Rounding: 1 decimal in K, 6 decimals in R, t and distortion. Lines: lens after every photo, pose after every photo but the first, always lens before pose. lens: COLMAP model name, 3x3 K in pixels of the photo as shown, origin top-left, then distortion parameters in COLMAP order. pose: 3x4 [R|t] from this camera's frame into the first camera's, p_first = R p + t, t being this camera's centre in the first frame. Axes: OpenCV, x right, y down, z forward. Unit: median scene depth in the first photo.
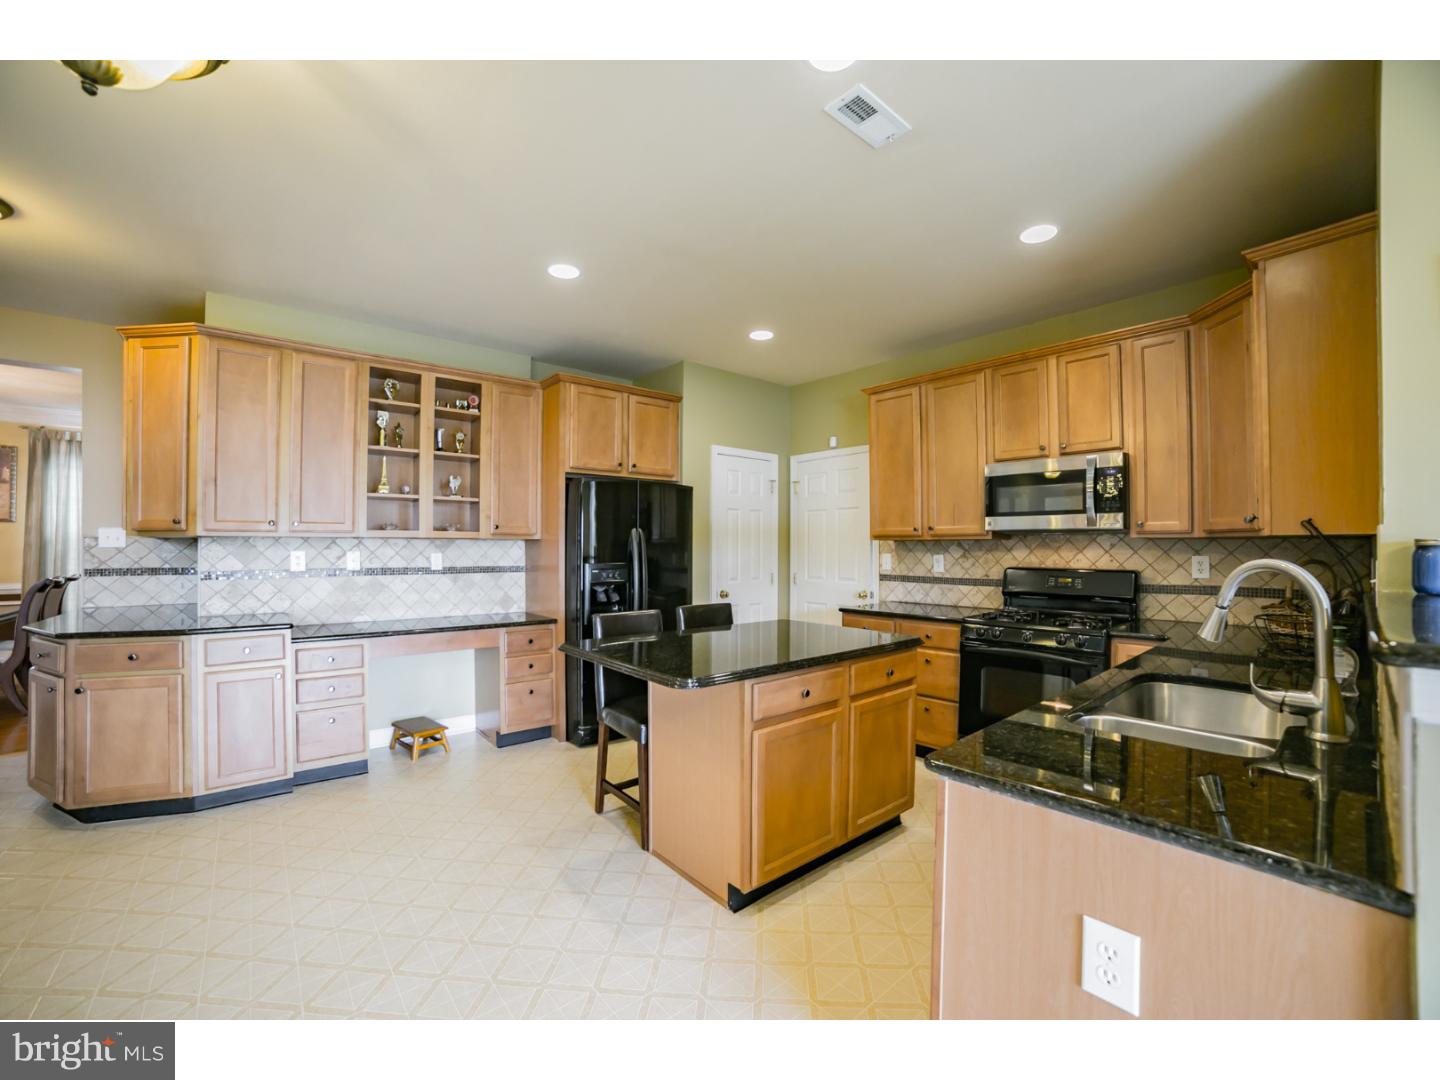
lens RADIAL K [[581.1, 0, 734.0], [0, 581.1, 541.3], [0, 0, 1]] dist [-0.009435, 0.001406]
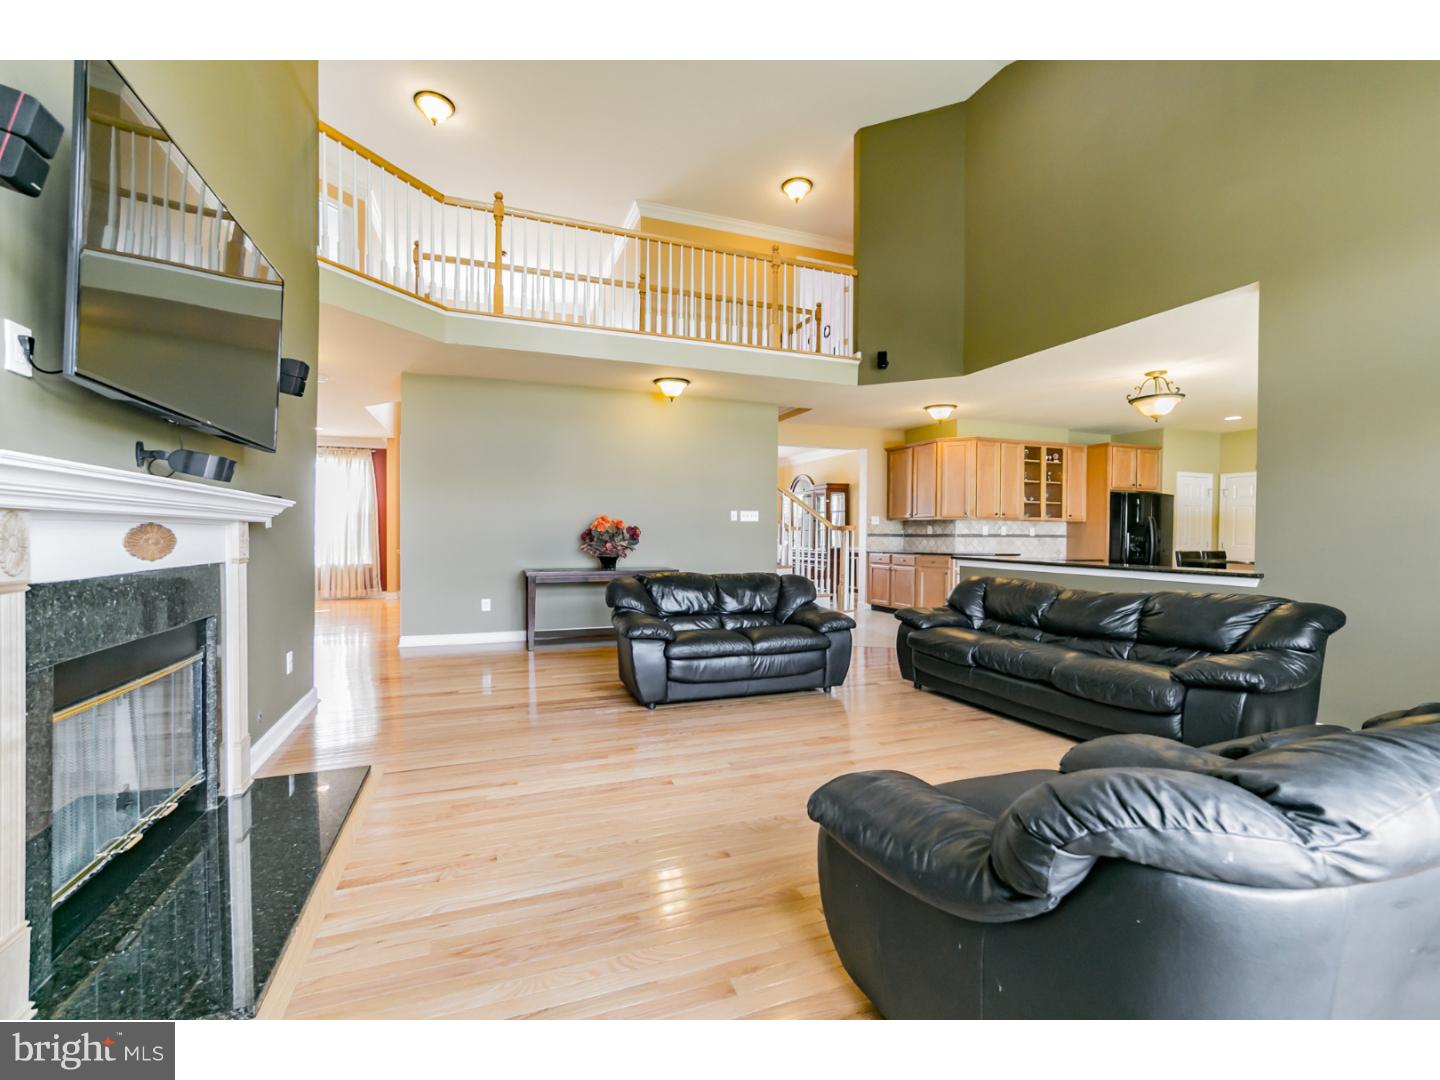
lens RADIAL K [[581.1, 0, 707.5], [0, 581.1, 542.2], [0, 0, 1]] dist [-0.009435, 0.001406]
pose [[0.918770, 0.016094, -0.394464, -0.797456], [-0.011054, 0.999826, 0.015048, 0.055539], [0.394637, -0.009465, 0.918788, -1.486401]]
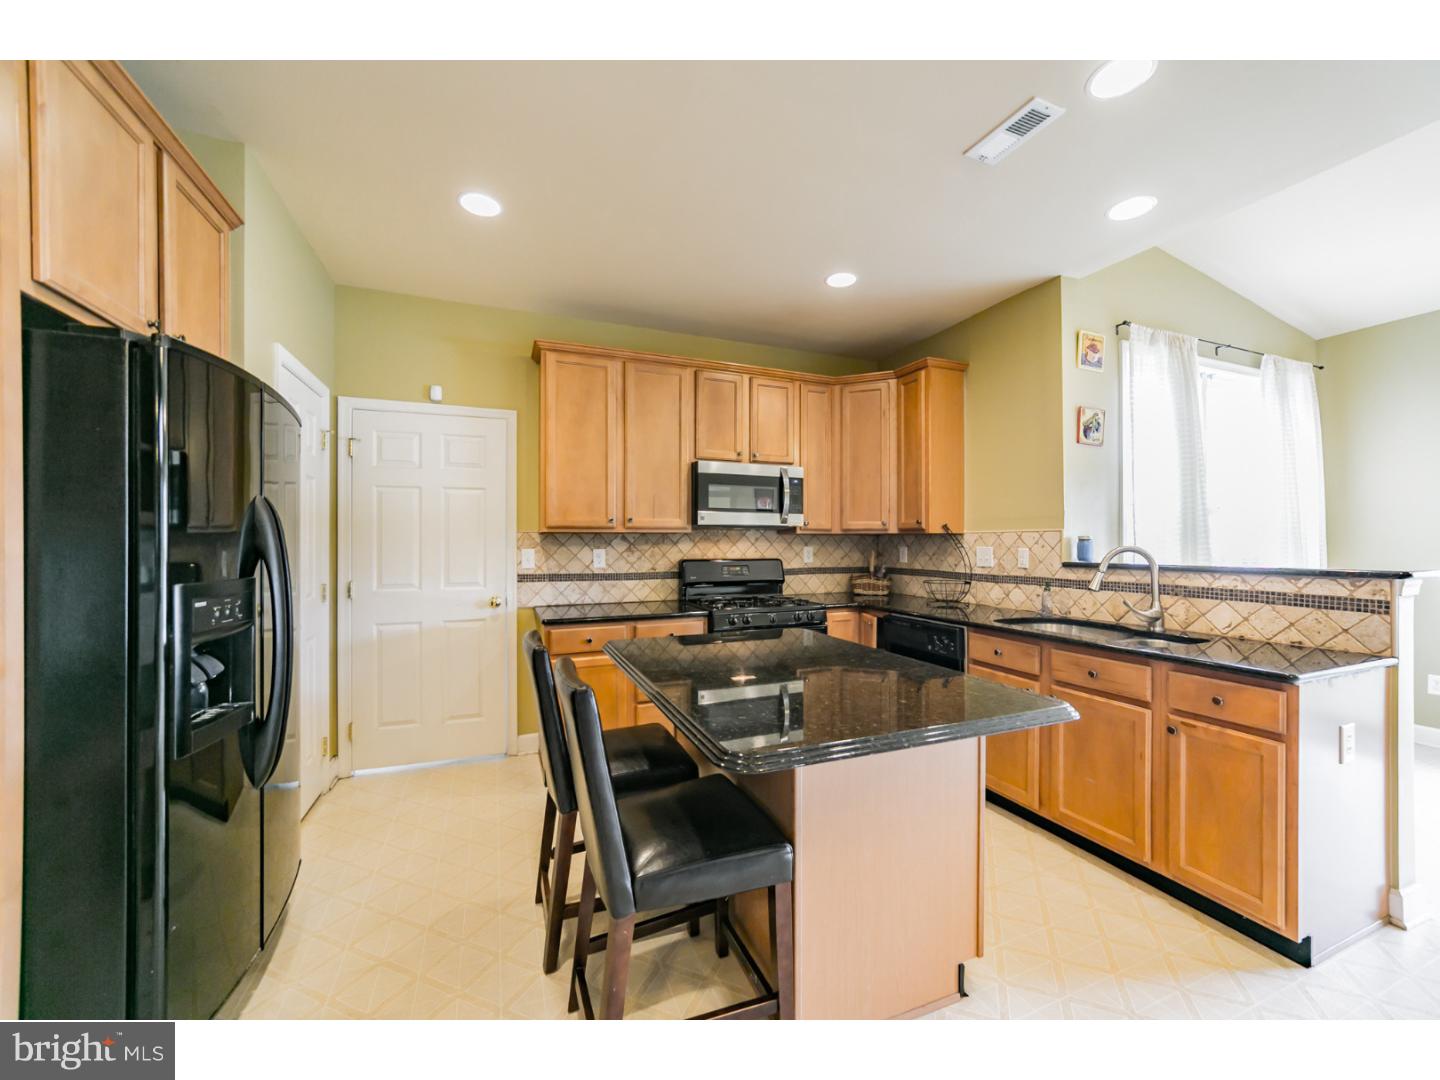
lens RADIAL K [[581.1, 0, 726.7], [0, 581.1, 539.1], [0, 0, 1]] dist [-0.009435, 0.001406]
pose [[0.352759, 0.004226, 0.935704, -0.473533], [-0.008808, 0.999960, -0.001195, 0.007701], [-0.935673, -0.007820, 0.352783, 0.534646]]
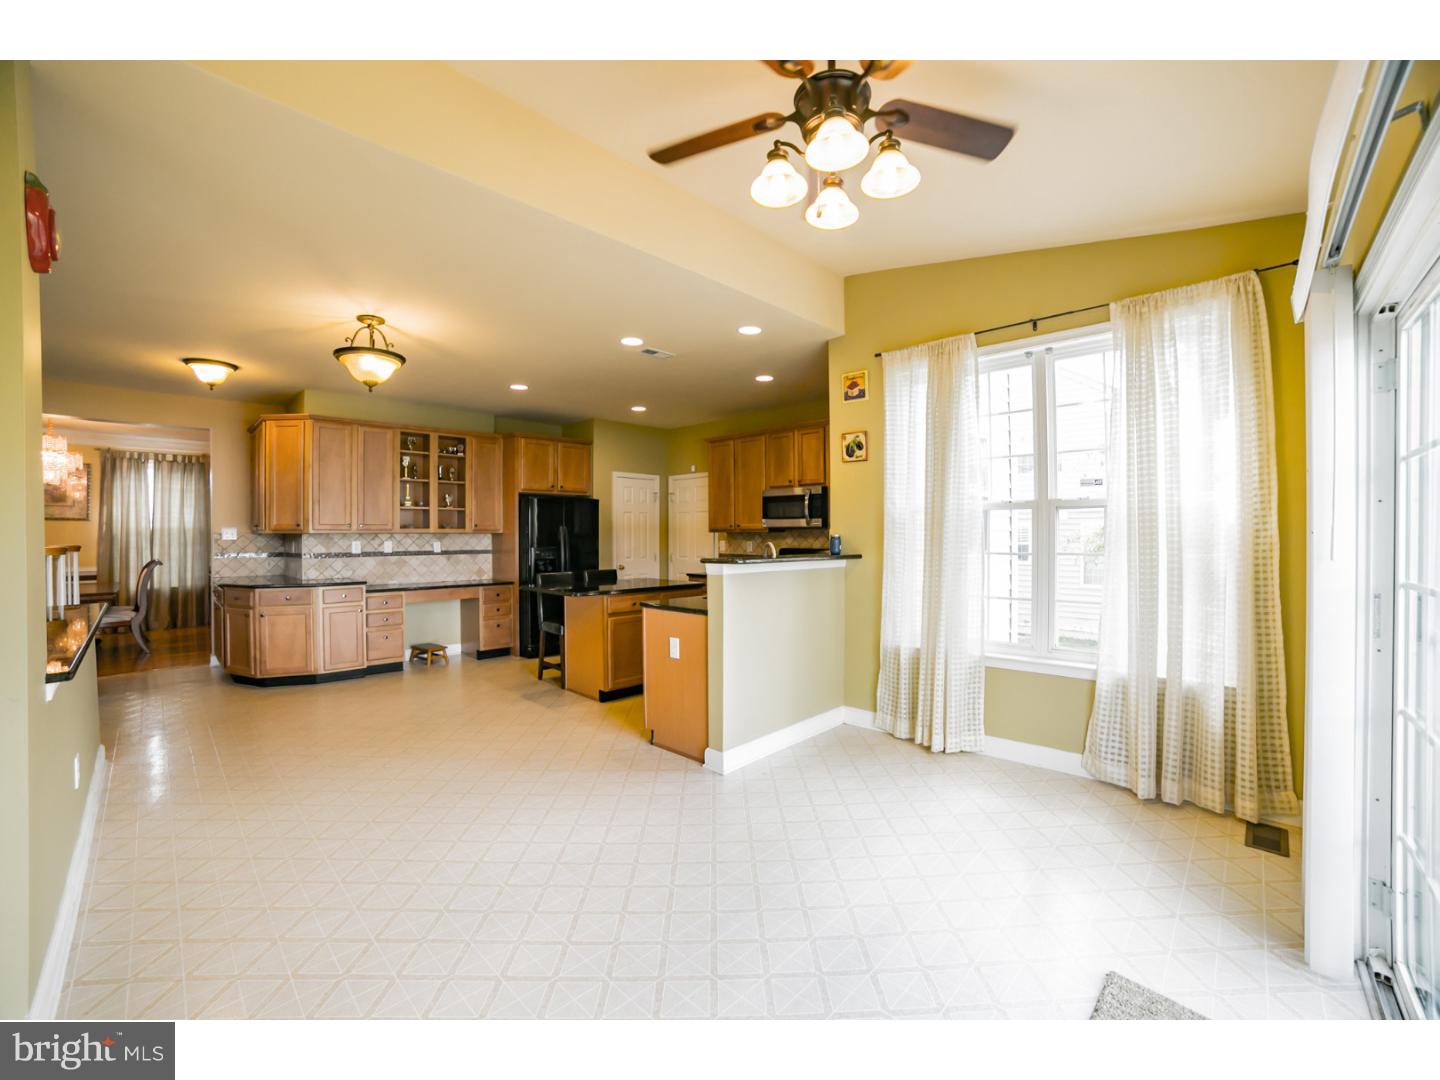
lens RADIAL K [[581.1, 0, 714.4], [0, 581.1, 529.4], [0, 0, 1]] dist [-0.009435, 0.001406]
pose [[0.998066, -0.005258, 0.061945, 0.160664], [0.005192, 0.999986, 0.001222, -0.013124], [-0.061951, -0.000898, 0.998079, -0.675981]]
